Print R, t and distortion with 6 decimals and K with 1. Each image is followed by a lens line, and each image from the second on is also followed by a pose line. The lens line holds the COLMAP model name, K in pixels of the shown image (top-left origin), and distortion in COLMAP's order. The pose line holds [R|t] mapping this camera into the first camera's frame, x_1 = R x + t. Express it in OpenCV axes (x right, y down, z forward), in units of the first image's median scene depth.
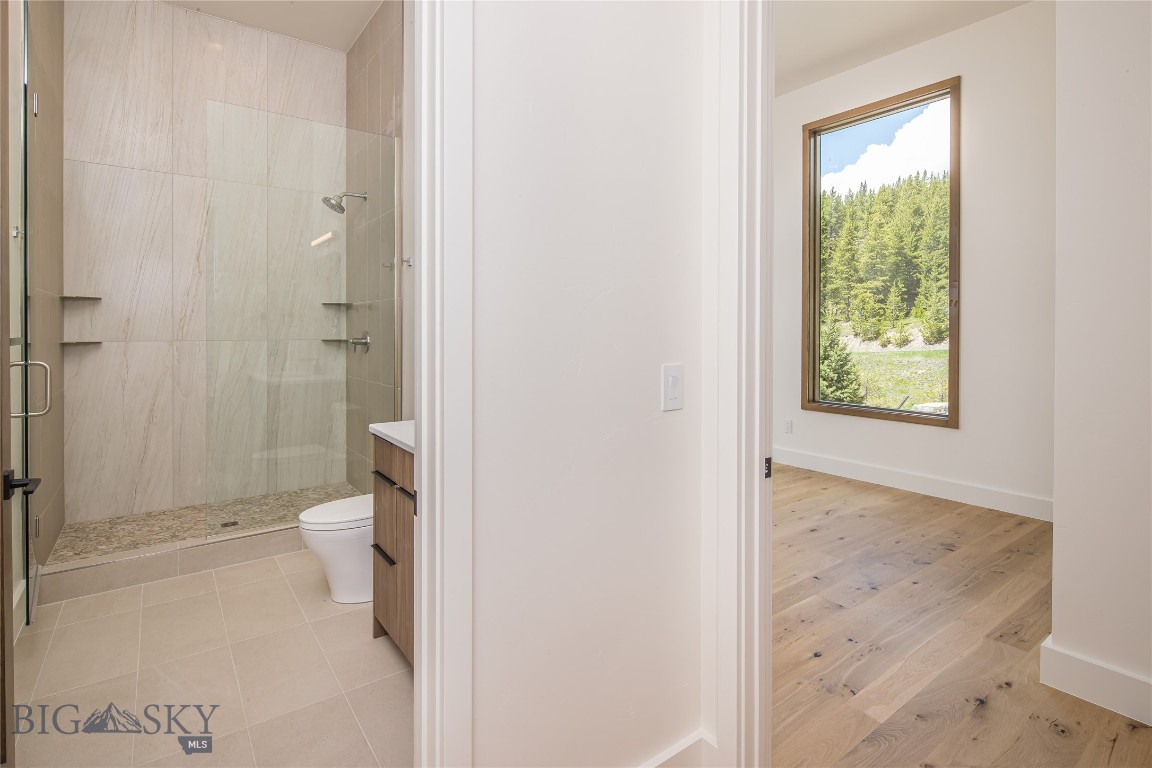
lens RADIAL K [[560.5, 0, 573.9], [0, 560.5, 344.5], [0, 0, 1]] dist [-0.001897, -0.000349]
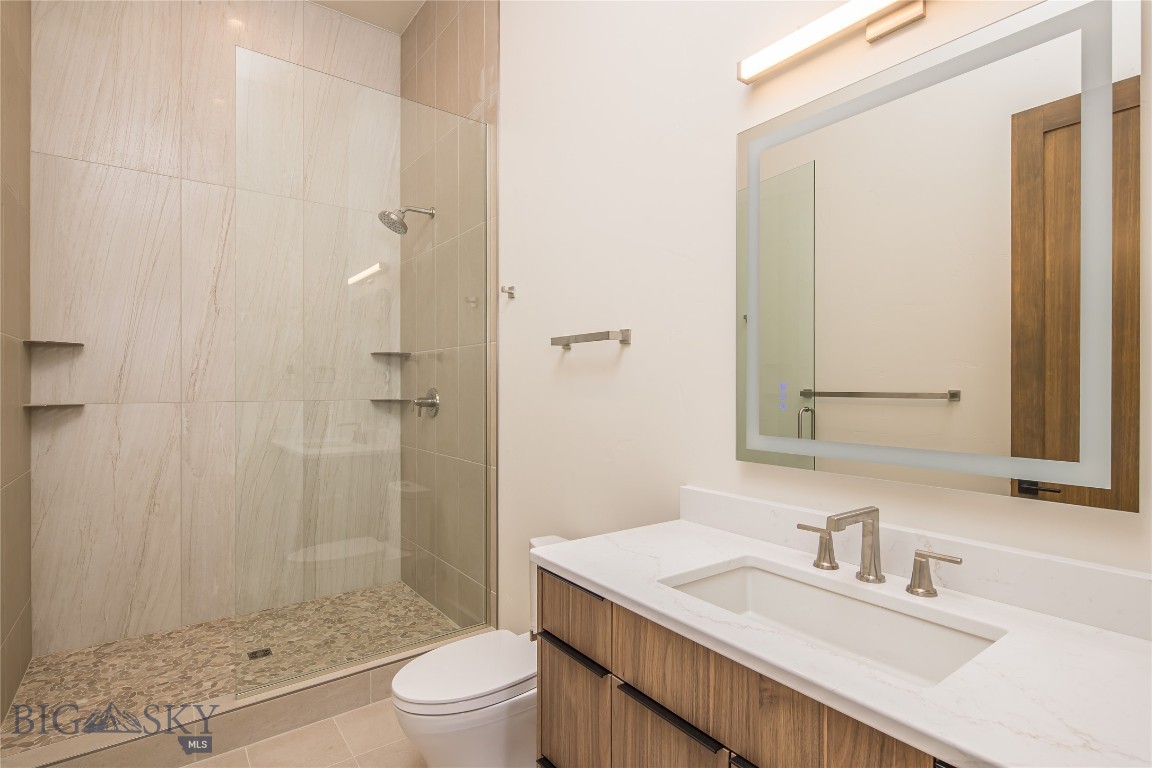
lens RADIAL K [[560.1, 0, 574.9], [0, 560.1, 400.1], [0, 0, 1]] dist [-0.001844, -0.001005]
pose [[0.999991, -0.002203, 0.003662, -0.192735], [0.002215, 0.999993, -0.003175, -0.006035], [-0.003655, 0.003183, 0.999988, 0.250951]]
